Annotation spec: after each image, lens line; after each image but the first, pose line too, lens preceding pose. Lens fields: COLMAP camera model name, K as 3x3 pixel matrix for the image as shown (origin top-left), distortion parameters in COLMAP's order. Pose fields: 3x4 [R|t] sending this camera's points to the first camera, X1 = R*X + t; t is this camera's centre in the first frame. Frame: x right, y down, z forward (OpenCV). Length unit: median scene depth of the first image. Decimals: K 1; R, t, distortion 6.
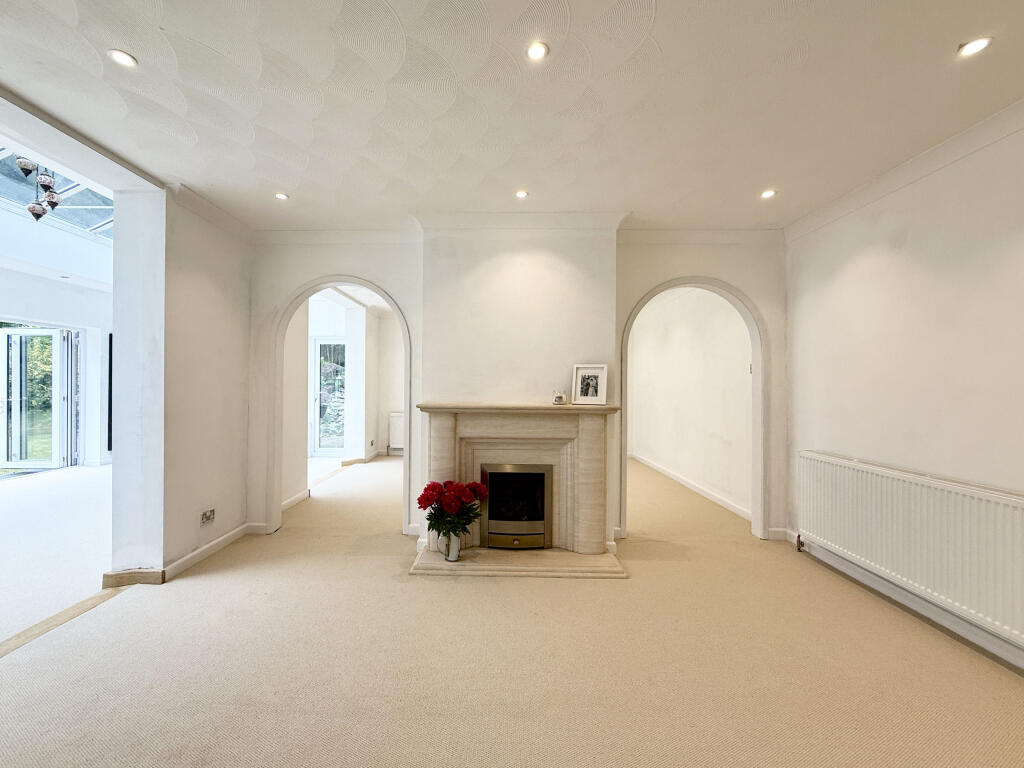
lens RADIAL K [[433.4, 0, 493.1], [0, 433.4, 384.0], [0, 0, 1]] dist [-0.001040, -0.000065]
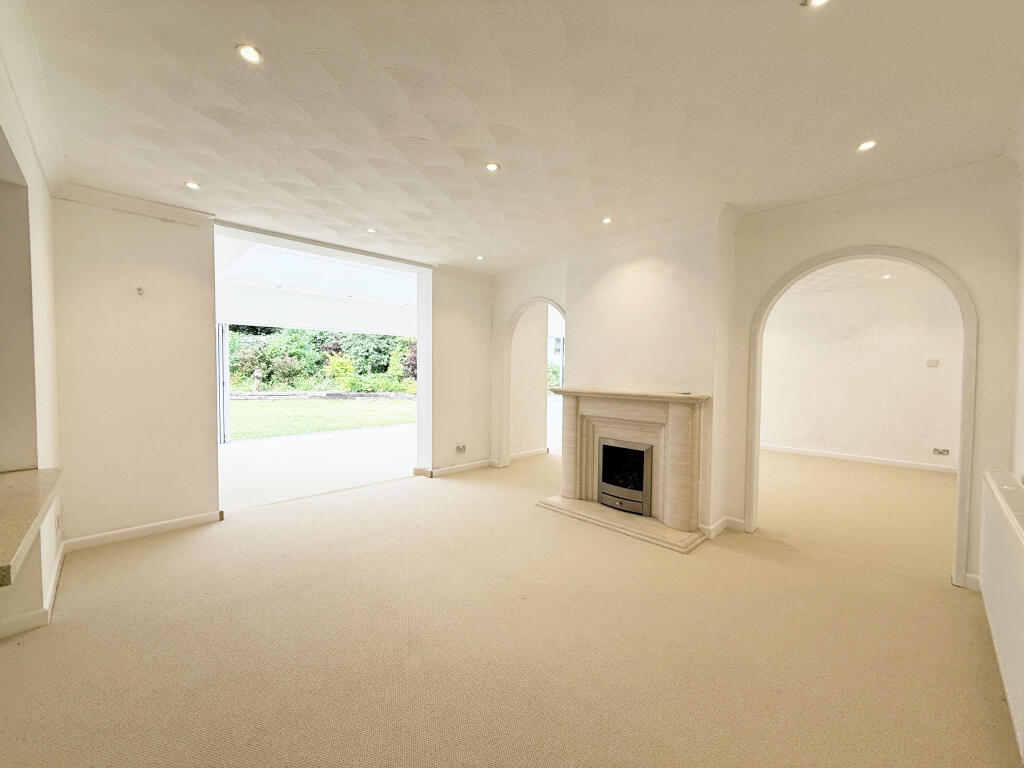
lens RADIAL K [[409.3, 0, 517.5], [0, 409.3, 384.2], [0, 0, 1]] dist [-0.000131, 0.000023]
pose [[0.720644, 0.024082, -0.692887, 0.640497], [0.000480, 0.999379, 0.035233, -0.012914], [0.693305, -0.025723, 0.720185, -0.020976]]
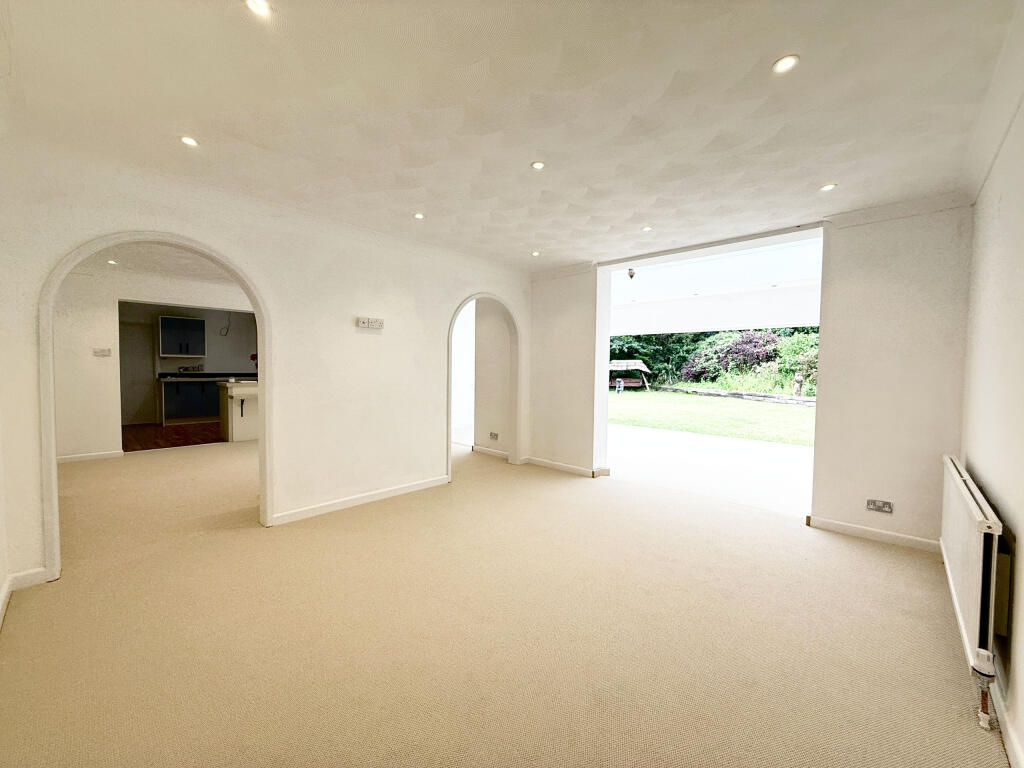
lens RADIAL K [[409.3, 0, 517.5], [0, 409.3, 384.2], [0, 0, 1]] dist [-0.000131, 0.000023]
pose [[-0.652011, 0.014757, -0.758066, 0.689383], [-0.011750, 0.999494, 0.029563, 0.011757], [0.758118, 0.028183, -0.651508, 2.293366]]
